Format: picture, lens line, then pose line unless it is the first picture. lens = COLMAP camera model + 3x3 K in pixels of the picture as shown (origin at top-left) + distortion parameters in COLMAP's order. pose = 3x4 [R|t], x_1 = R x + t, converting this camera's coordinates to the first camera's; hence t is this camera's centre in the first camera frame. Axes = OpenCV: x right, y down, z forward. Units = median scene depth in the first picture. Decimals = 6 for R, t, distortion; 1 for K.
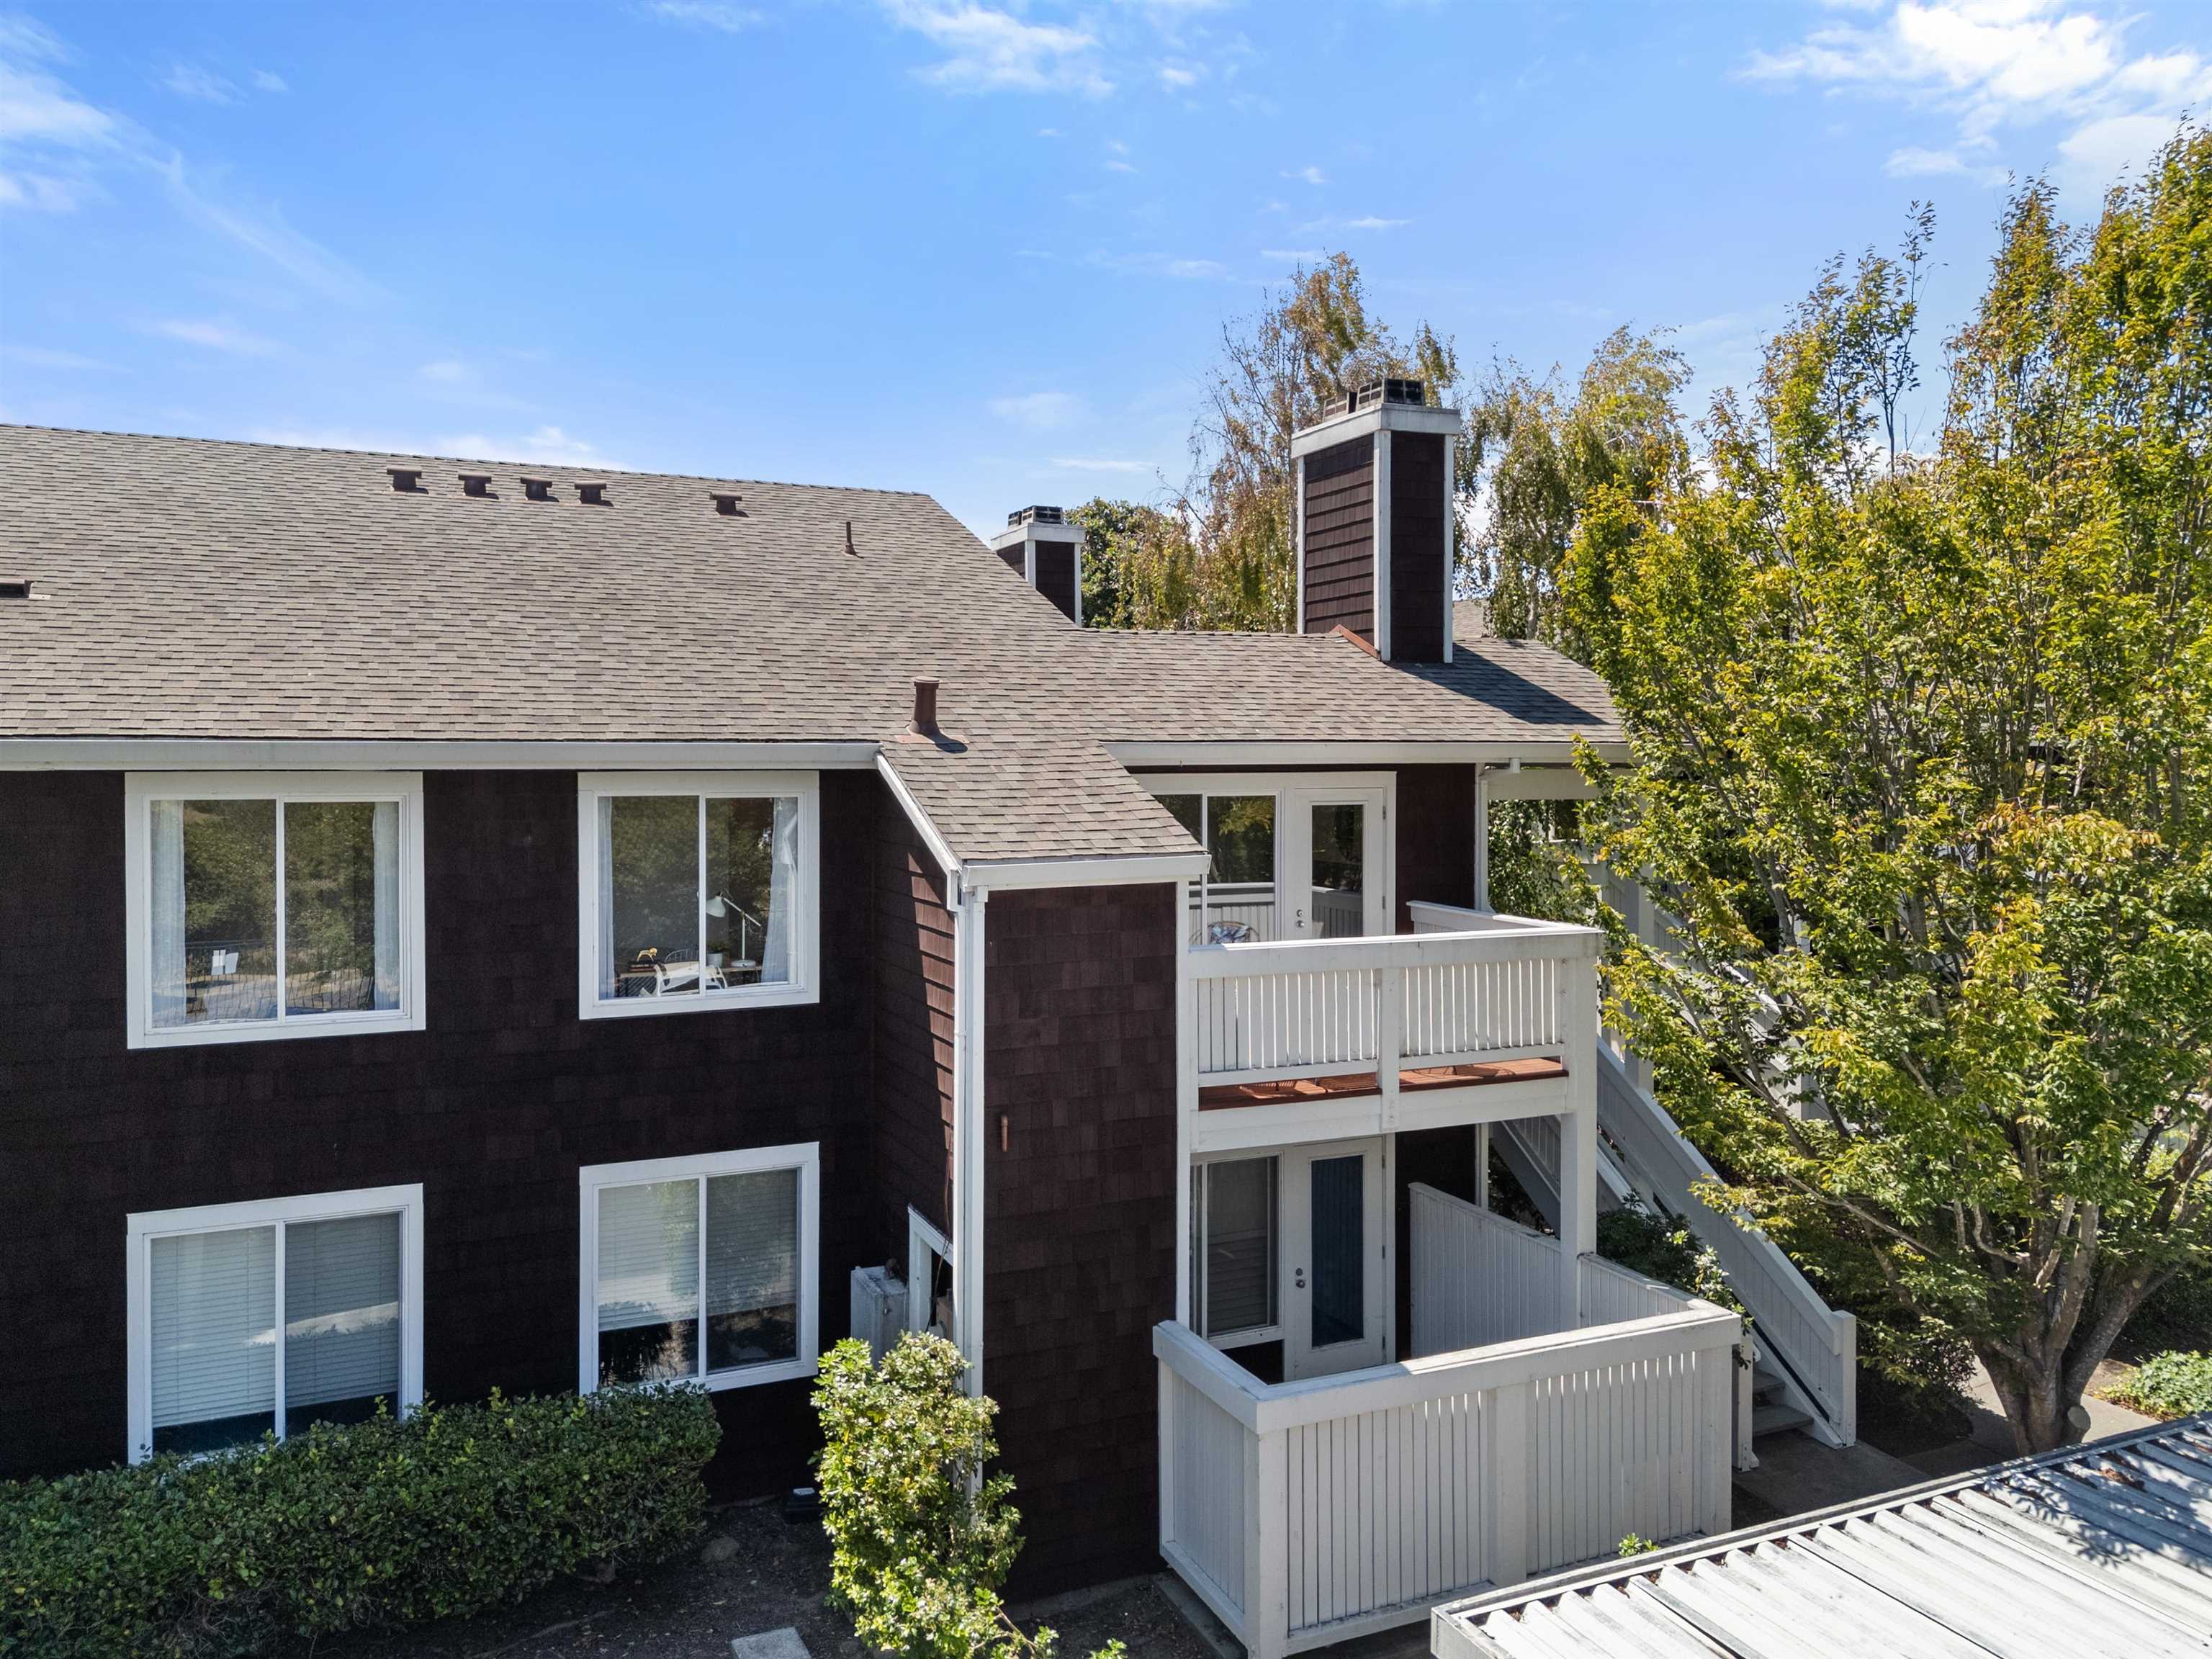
lens RADIAL K [[1630.4, 0, 1106.0], [0, 1630.4, 829.5], [0, 0, 1]] dist [0.087039, -0.080795]
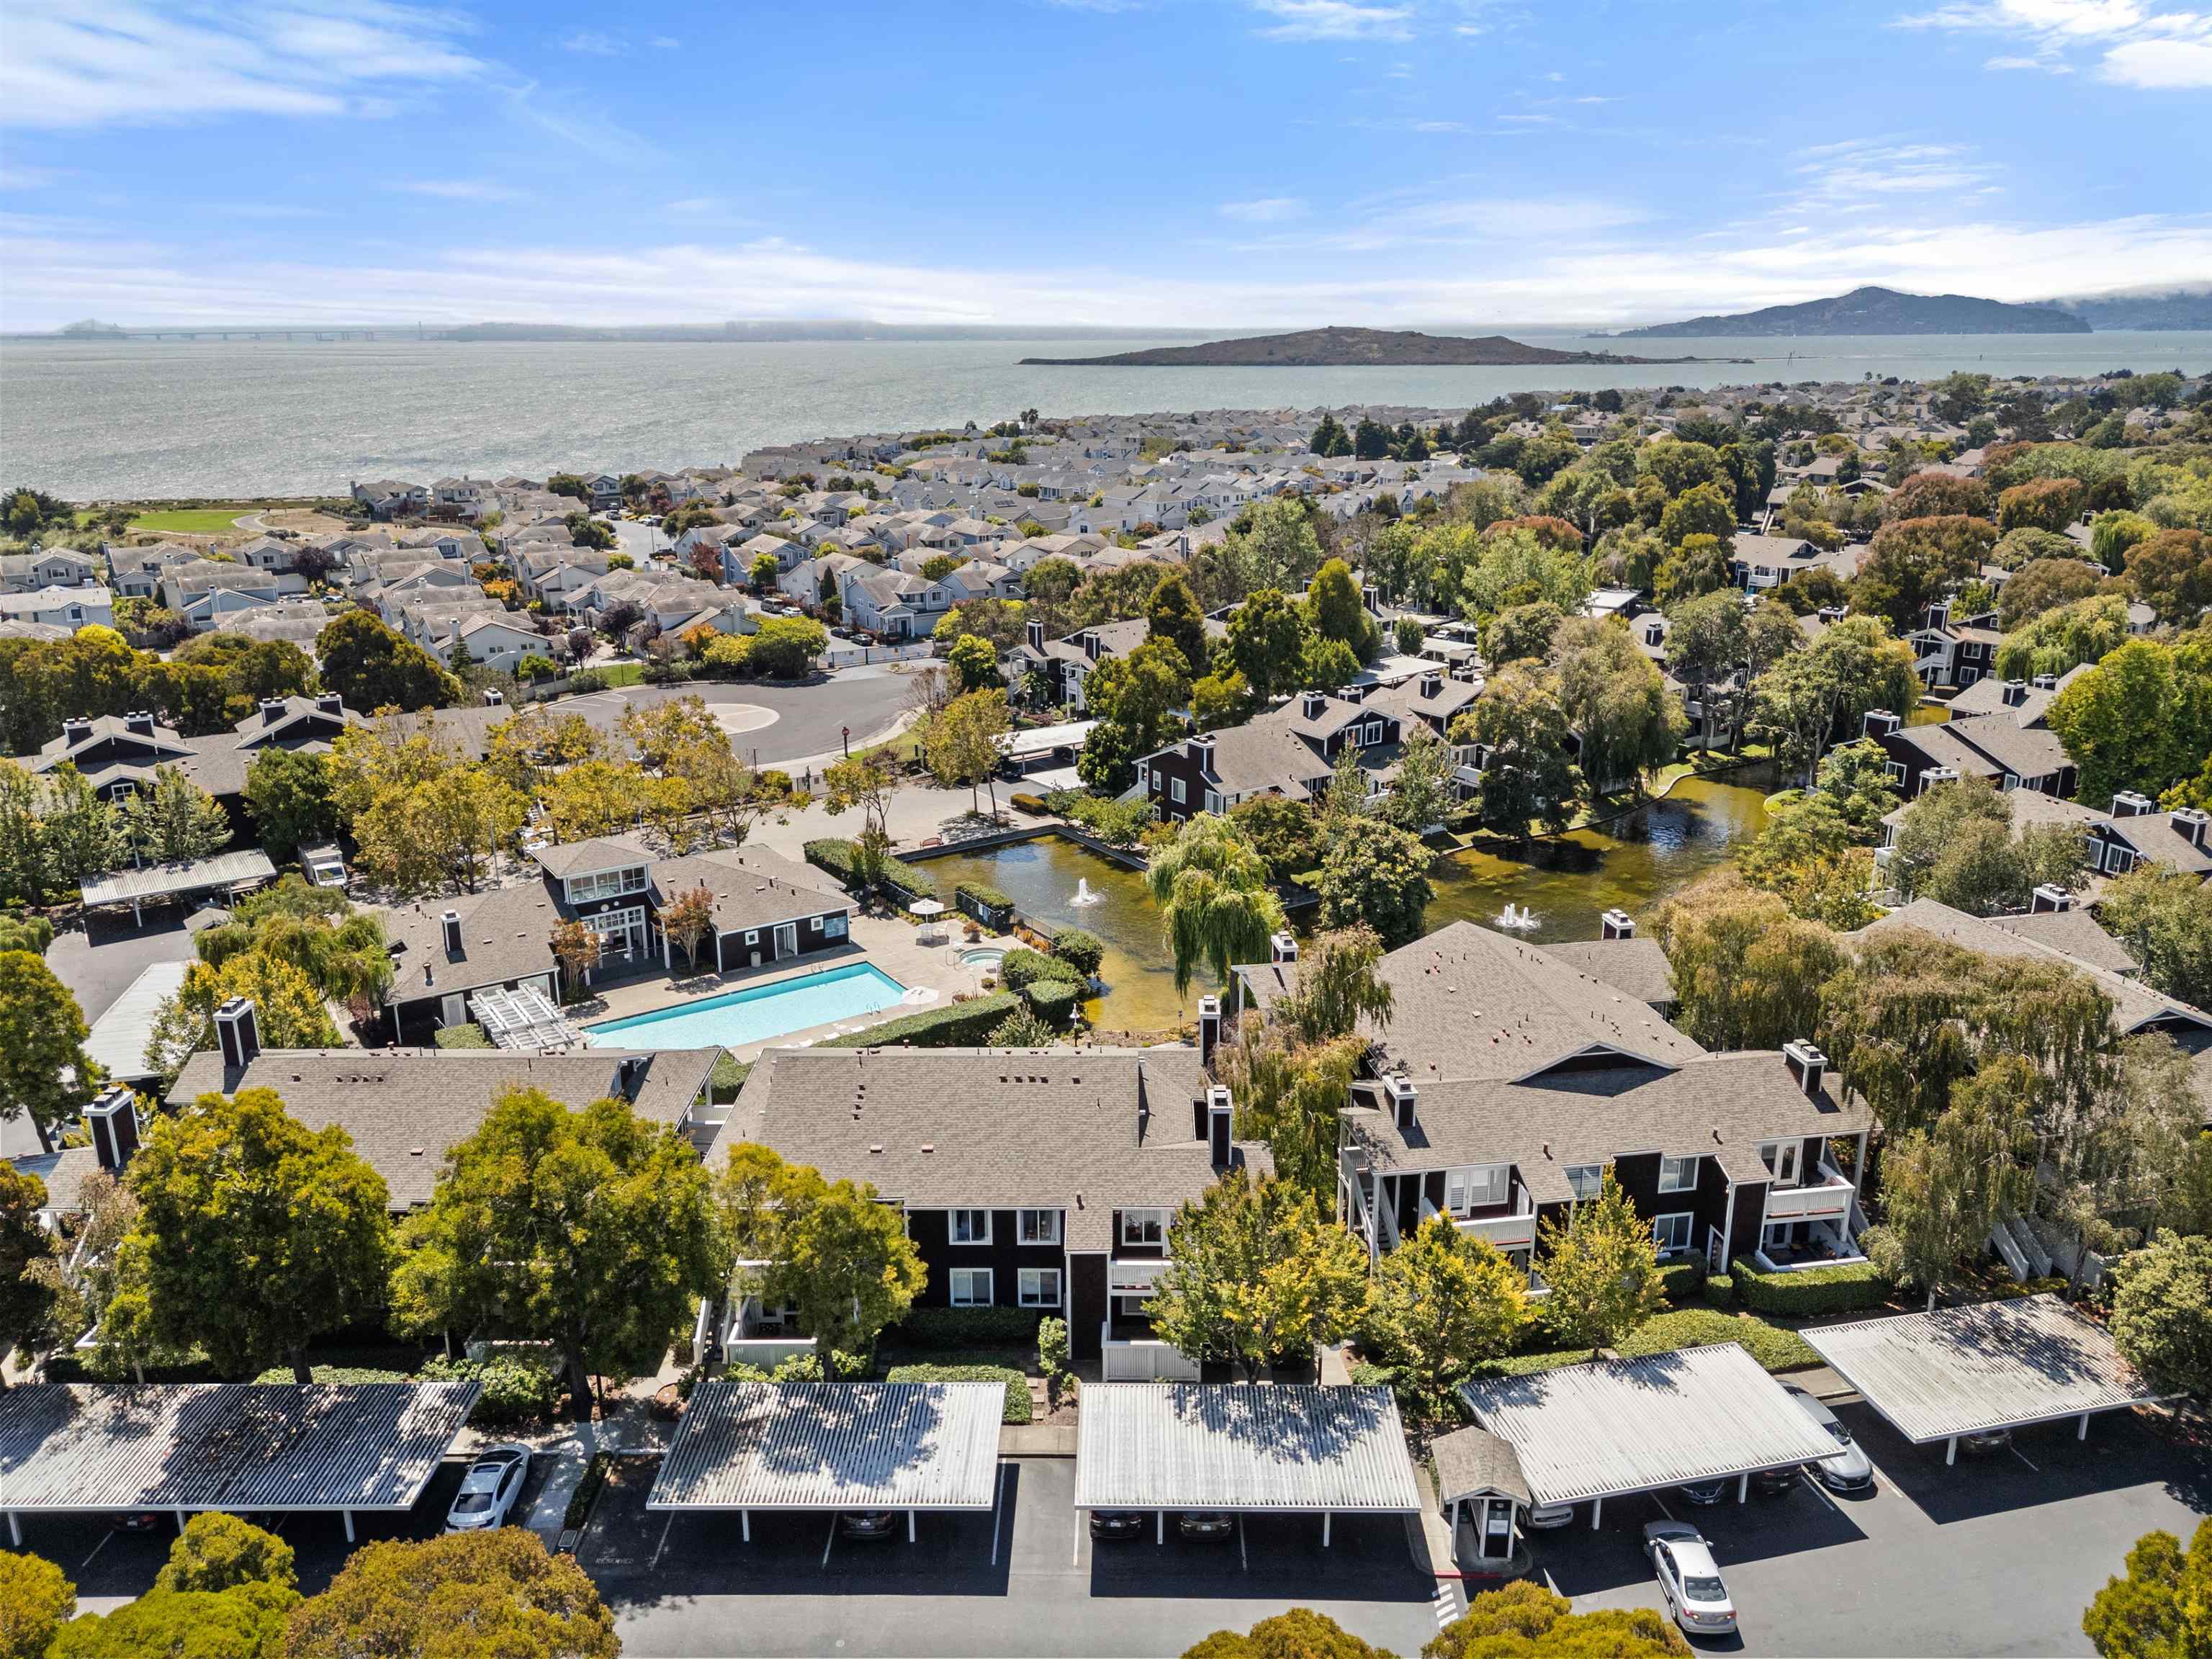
lens RADIAL K [[1630.4, 0, 1106.0], [0, 1630.4, 829.5], [0, 0, 1]] dist [0.087039, -0.080795]
pose [[0.906316, 0.119999, -0.405206, 2.124026], [-0.018384, 0.969125, 0.245882, -2.735457], [0.422201, -0.215398, 0.880540, -3.619862]]
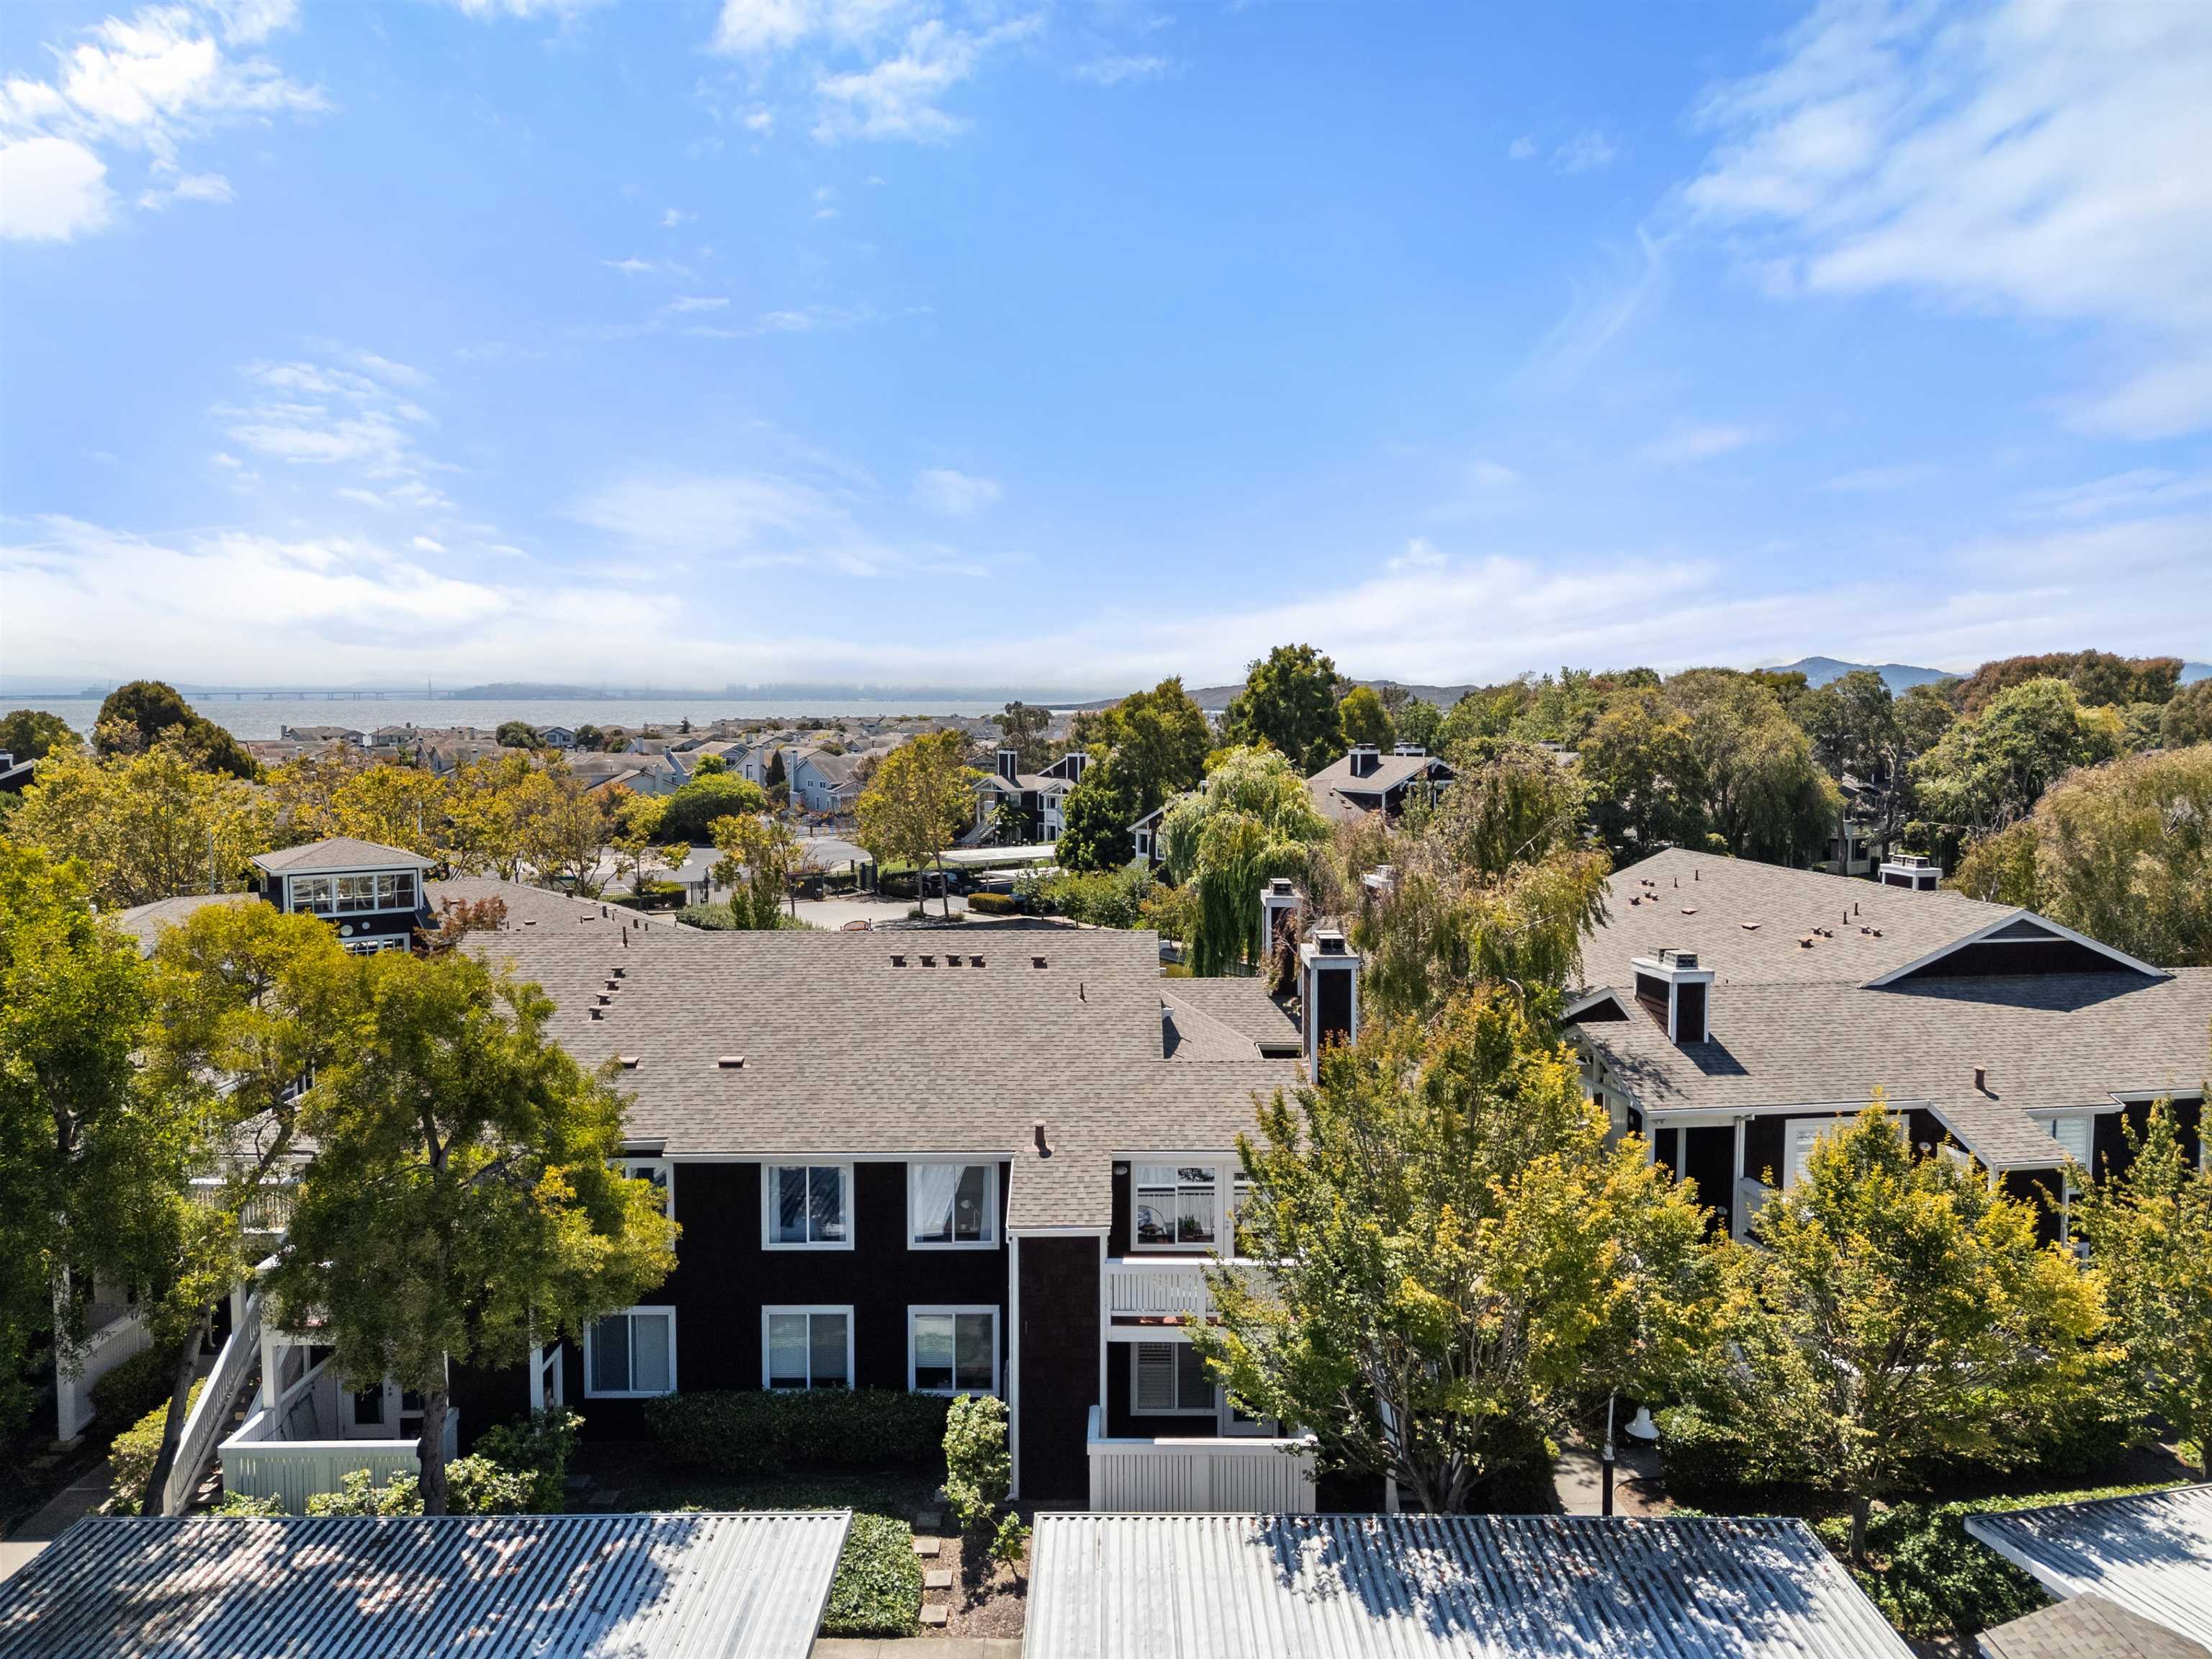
lens RADIAL K [[1630.4, 0, 1106.0], [0, 1630.4, 829.5], [0, 0, 1]] dist [0.087039, -0.080795]
pose [[0.910333, 0.036159, -0.412294, 1.063959], [-0.022998, 0.999057, 0.036840, -0.684347], [0.413238, -0.024055, 0.910305, -1.290888]]
